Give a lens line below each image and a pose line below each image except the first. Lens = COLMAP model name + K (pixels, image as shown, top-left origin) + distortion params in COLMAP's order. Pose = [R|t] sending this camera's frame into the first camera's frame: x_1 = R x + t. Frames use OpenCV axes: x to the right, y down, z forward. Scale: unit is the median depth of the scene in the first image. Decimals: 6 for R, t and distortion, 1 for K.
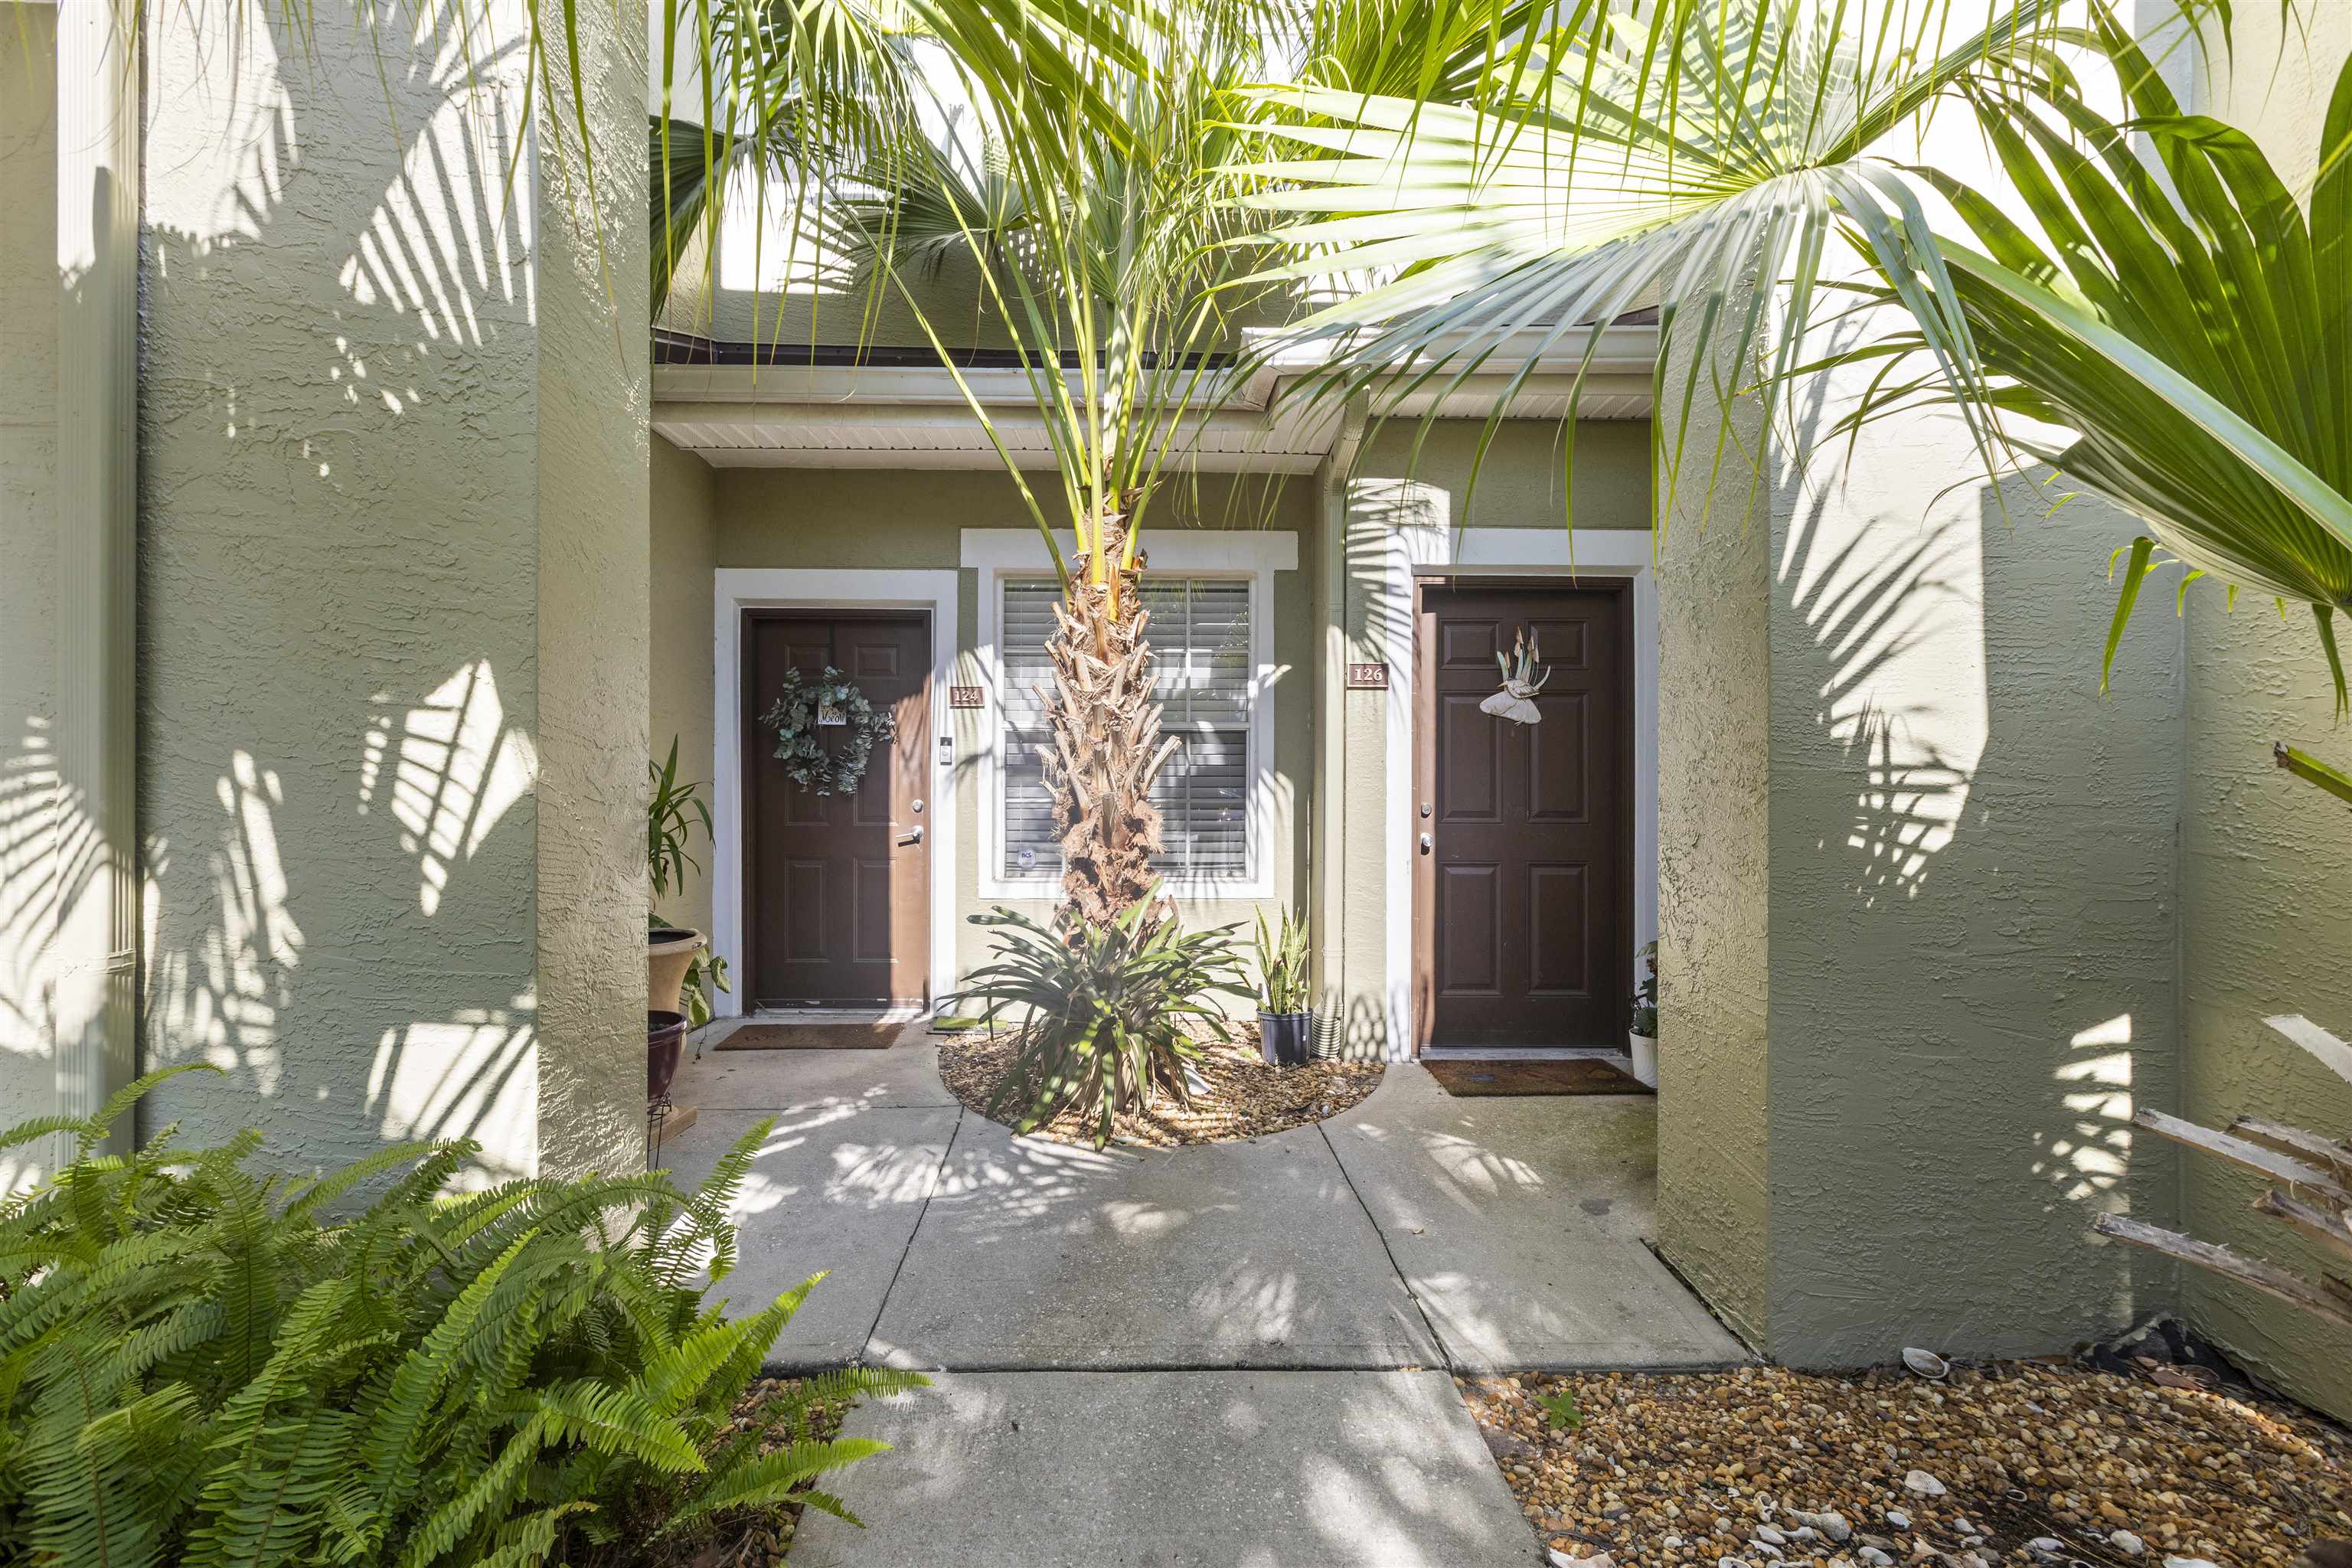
lens RADIAL K [[1070.2, 0, 1168.1], [0, 1070.2, 771.3], [0, 0, 1]] dist [0.020797, -0.012889]
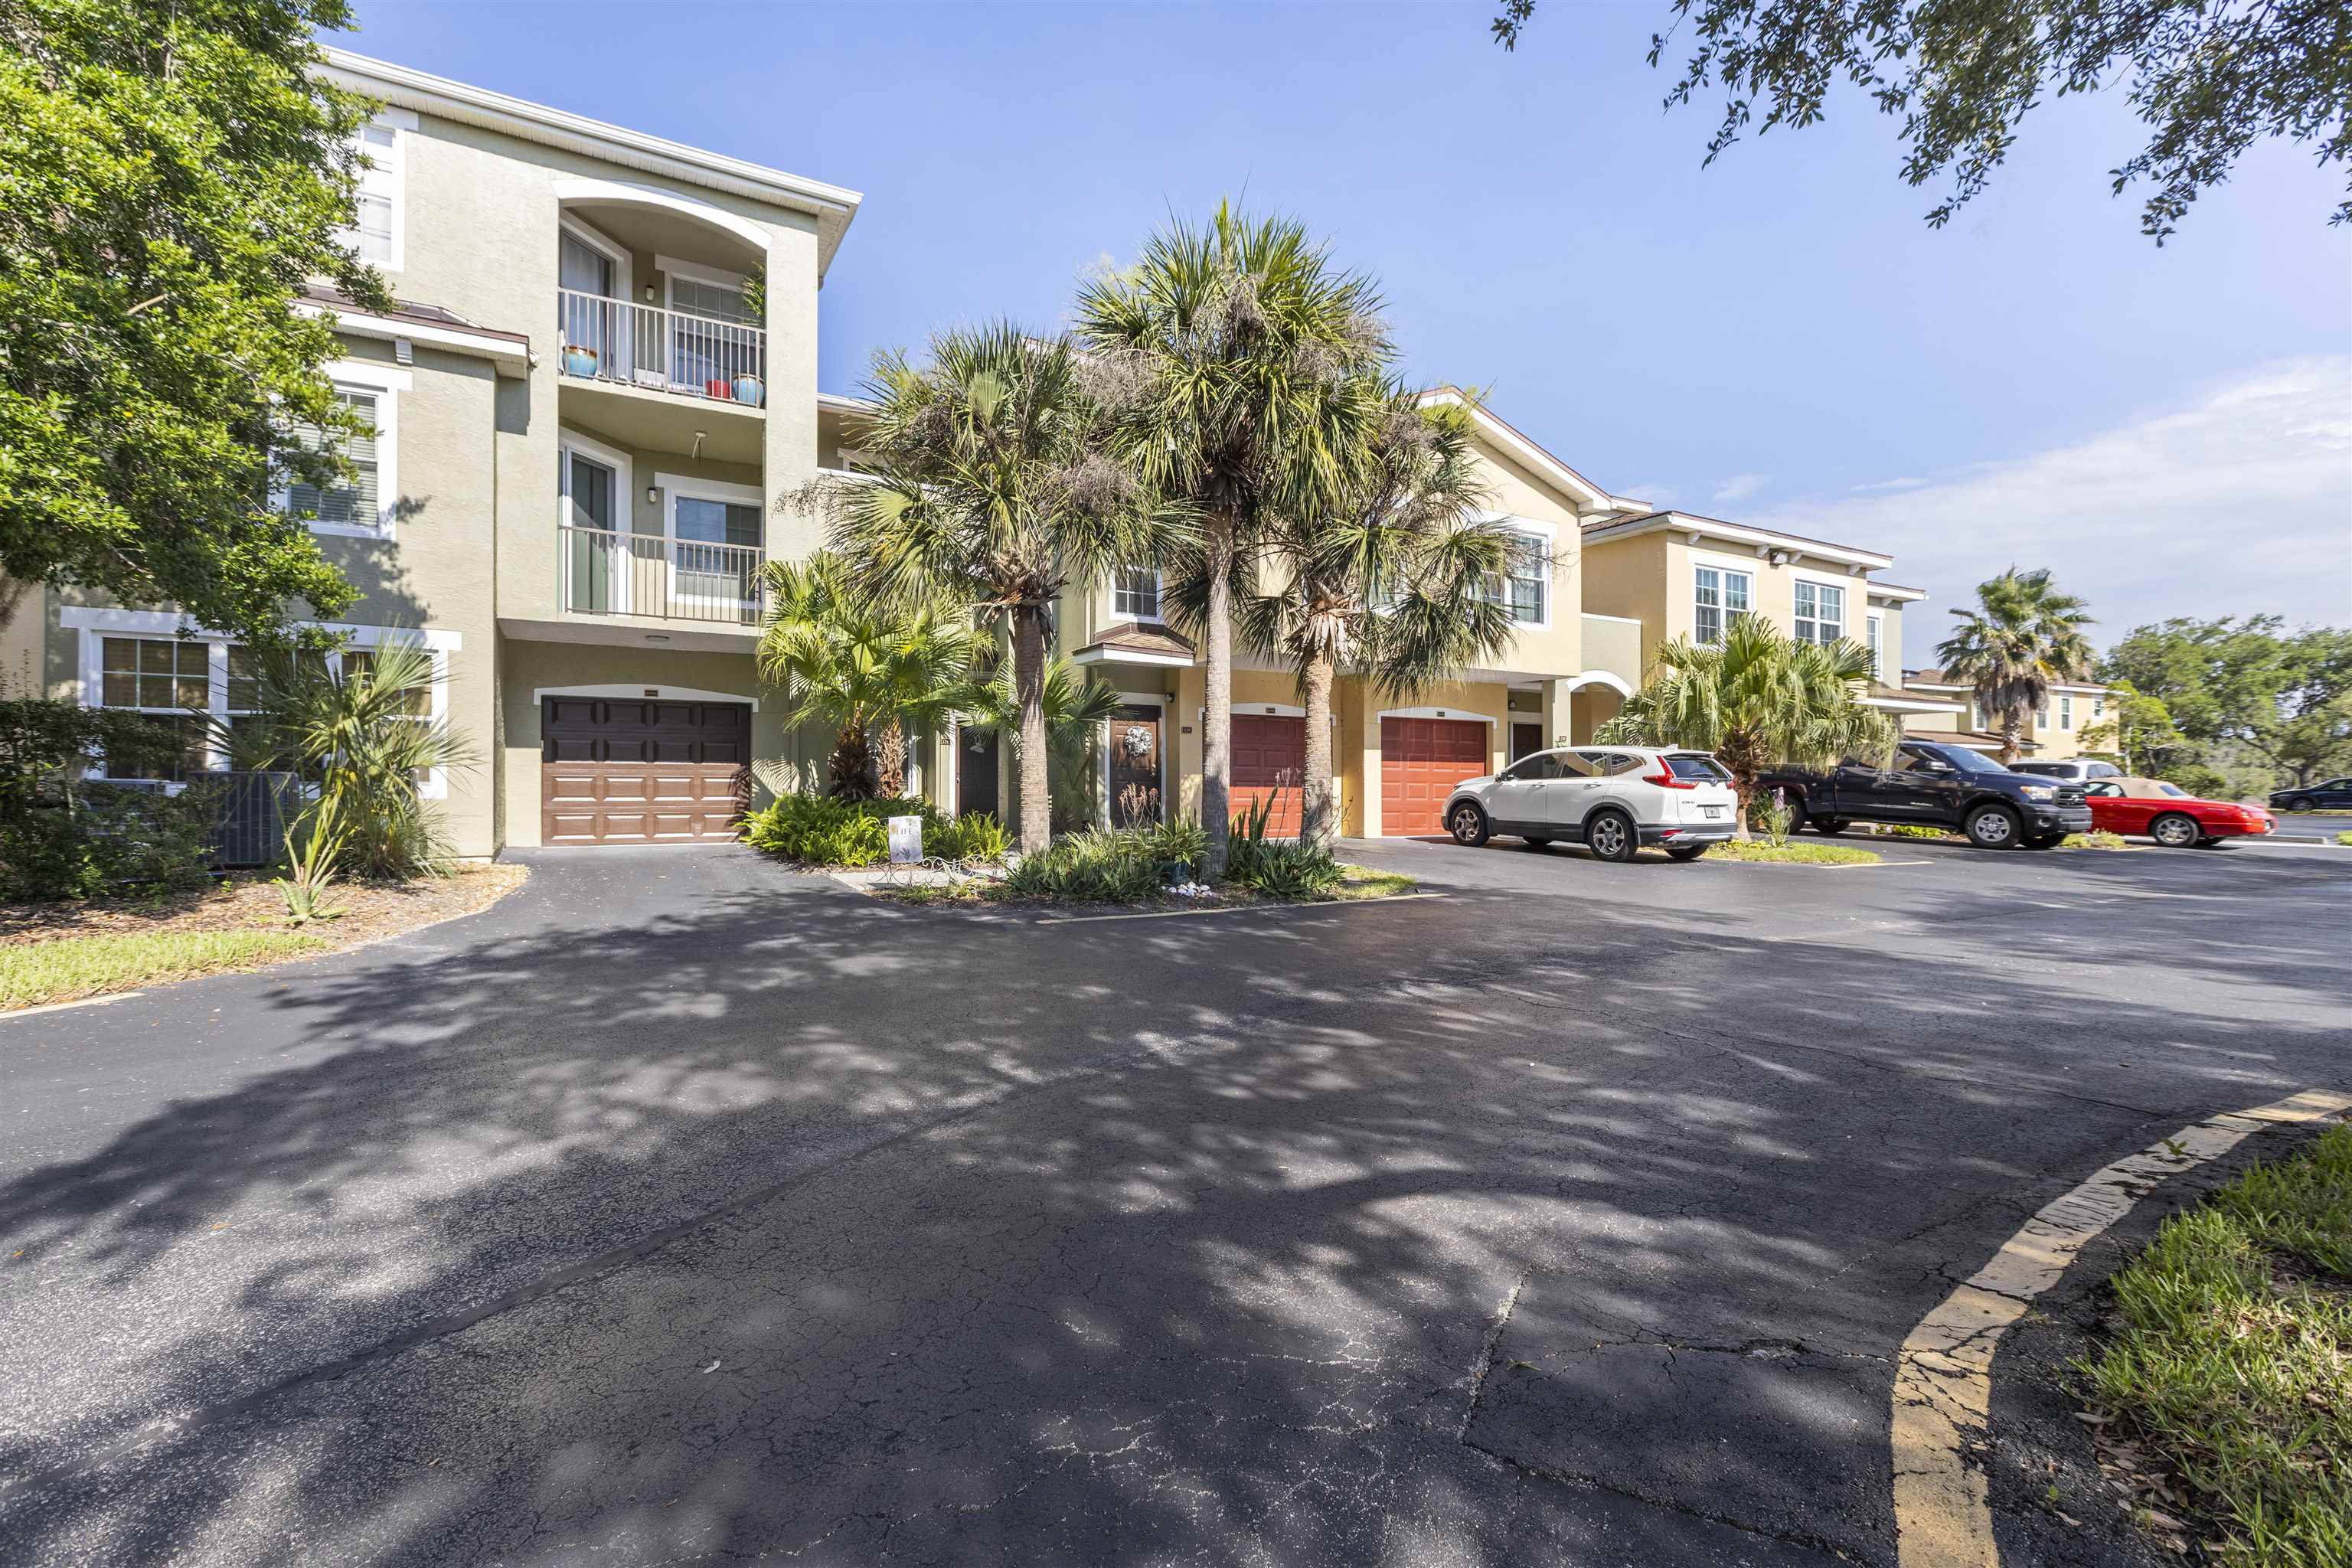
lens RADIAL K [[1070.2, 0, 1168.1], [0, 1070.2, 771.3], [0, 0, 1]] dist [0.020797, -0.012889]
pose [[0.889382, 0.002009, 0.457161, -1.135033], [-0.001650, 0.999998, -0.001186, 0.041205], [-0.457162, 0.000300, 0.889383, -3.719127]]
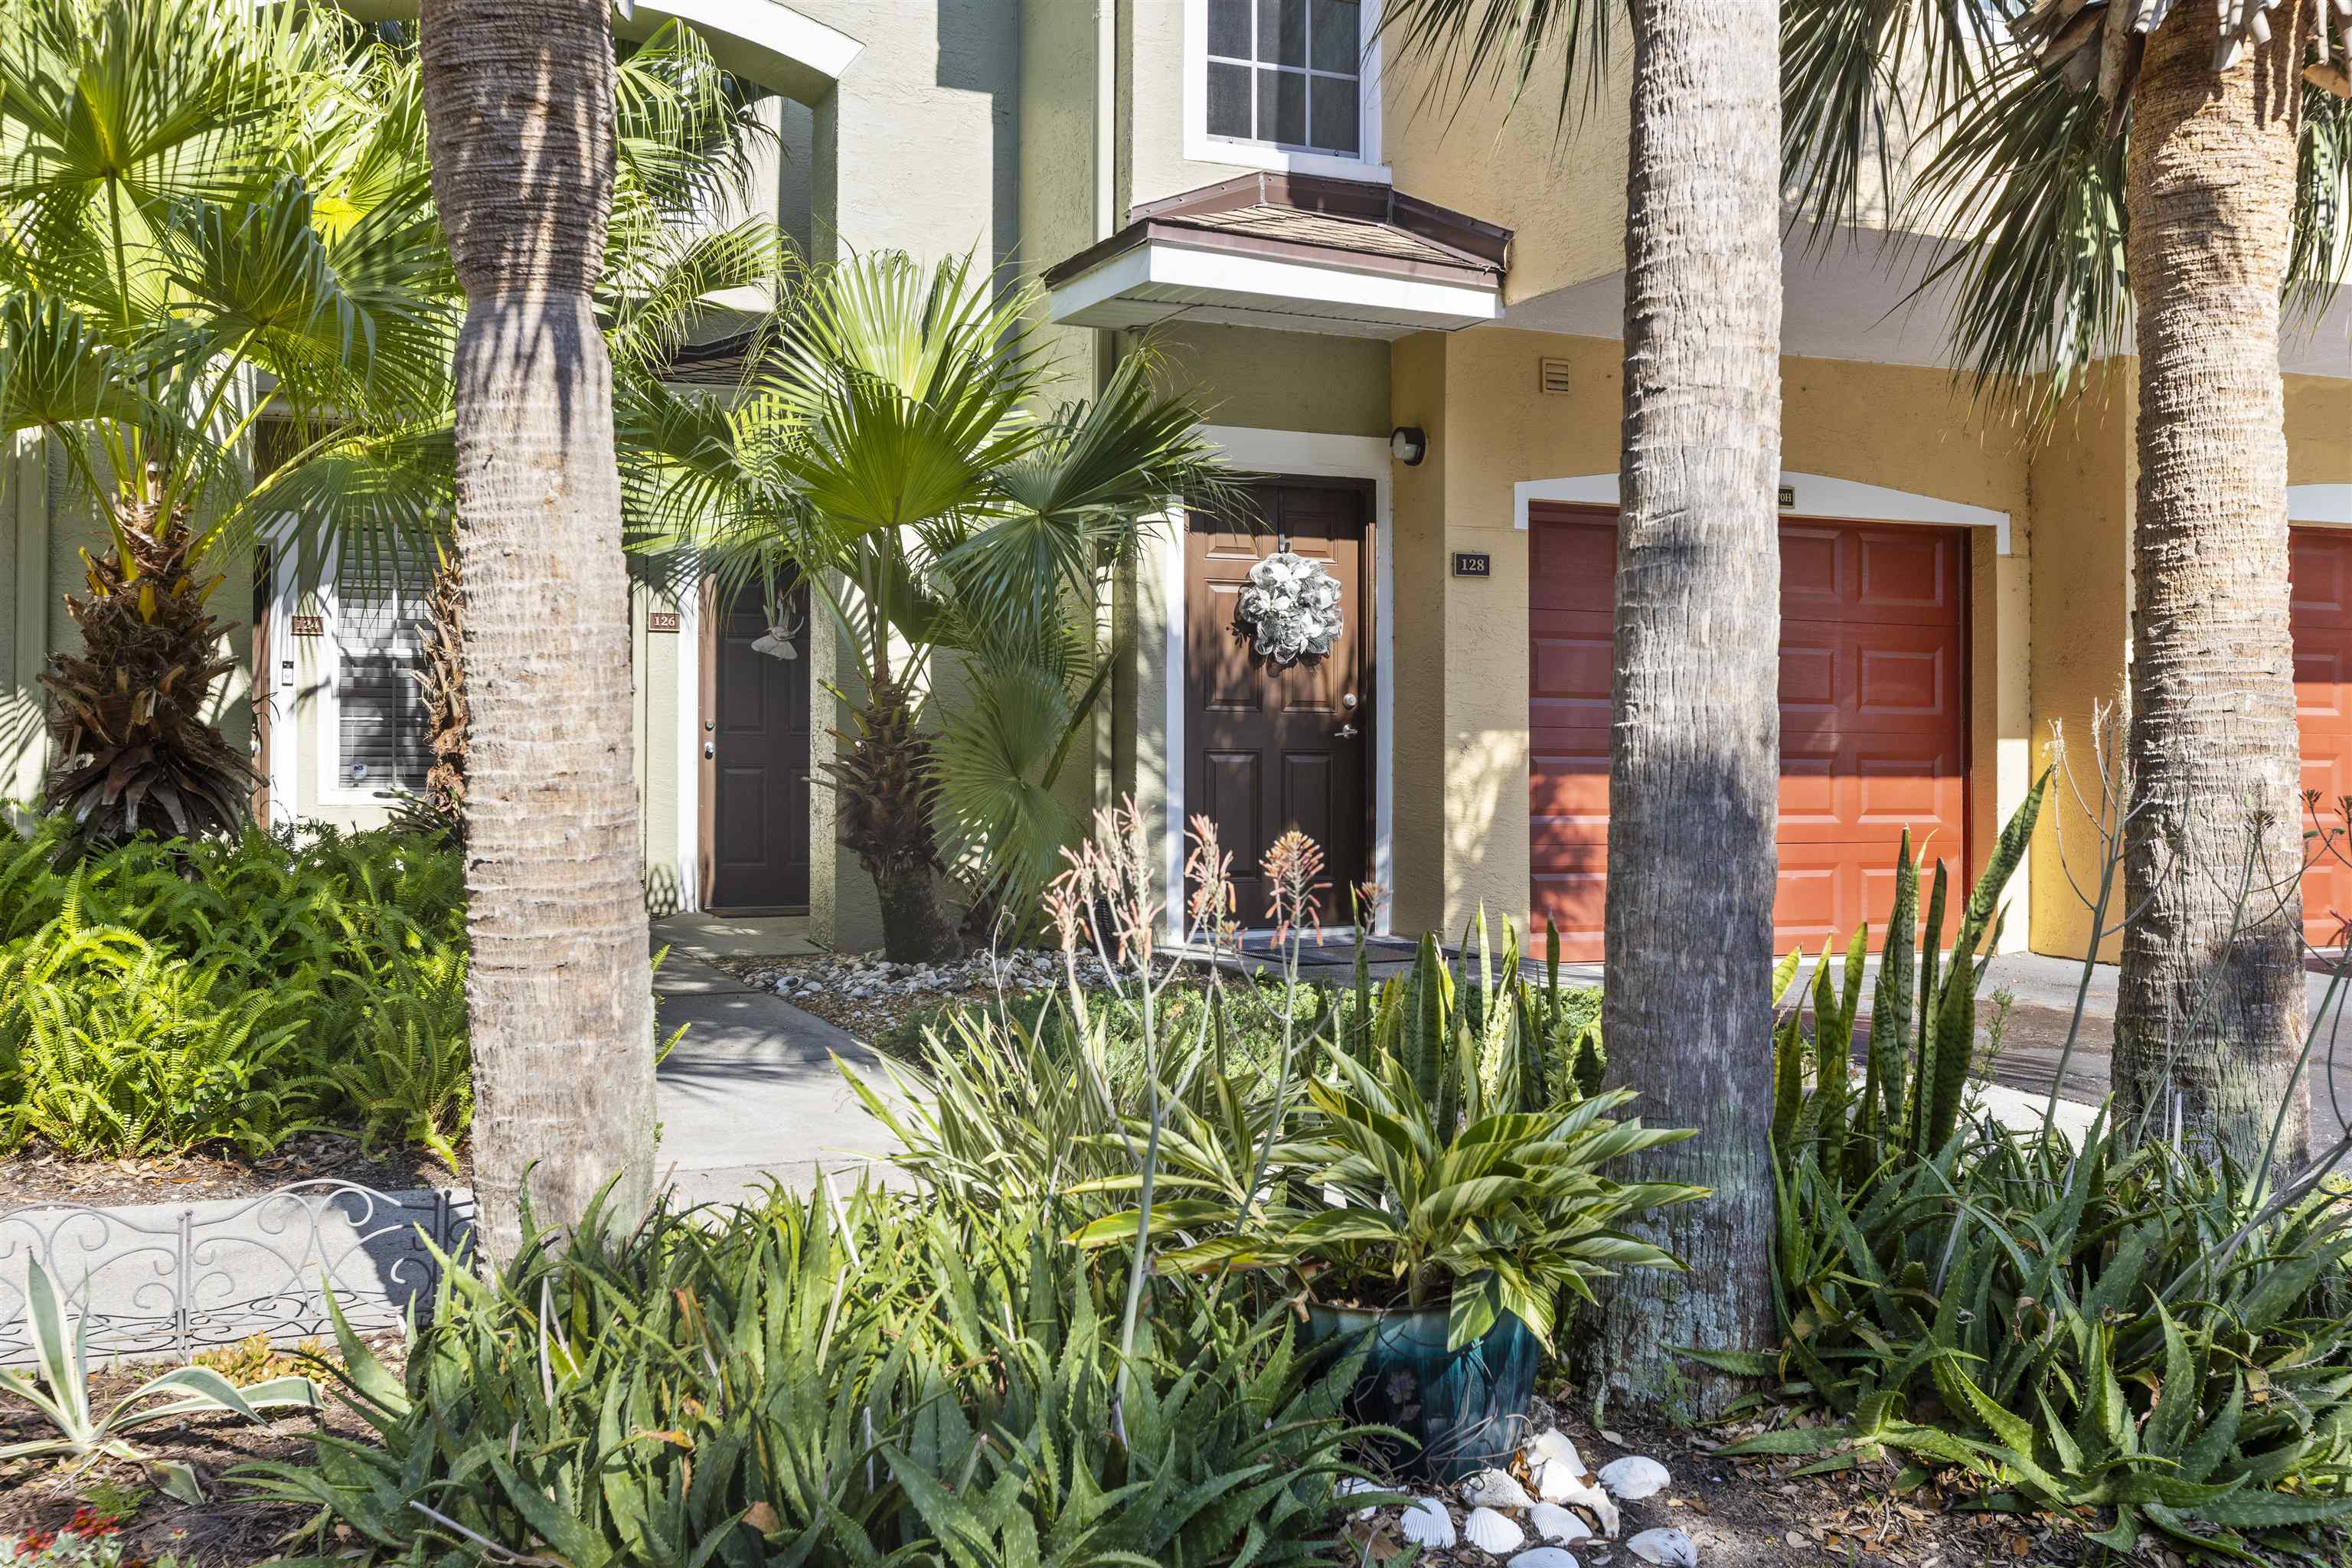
lens RADIAL K [[2509.8, 0, 1172.4], [0, 2509.8, 720.4], [0, 0, 1]] dist [-0.011598, -0.000701]
pose [[0.927517, 0.001421, 0.373777, -0.432886], [-0.001238, 0.999999, -0.000730, 0.040477], [-0.373778, 0.000215, 0.927518, -2.357228]]
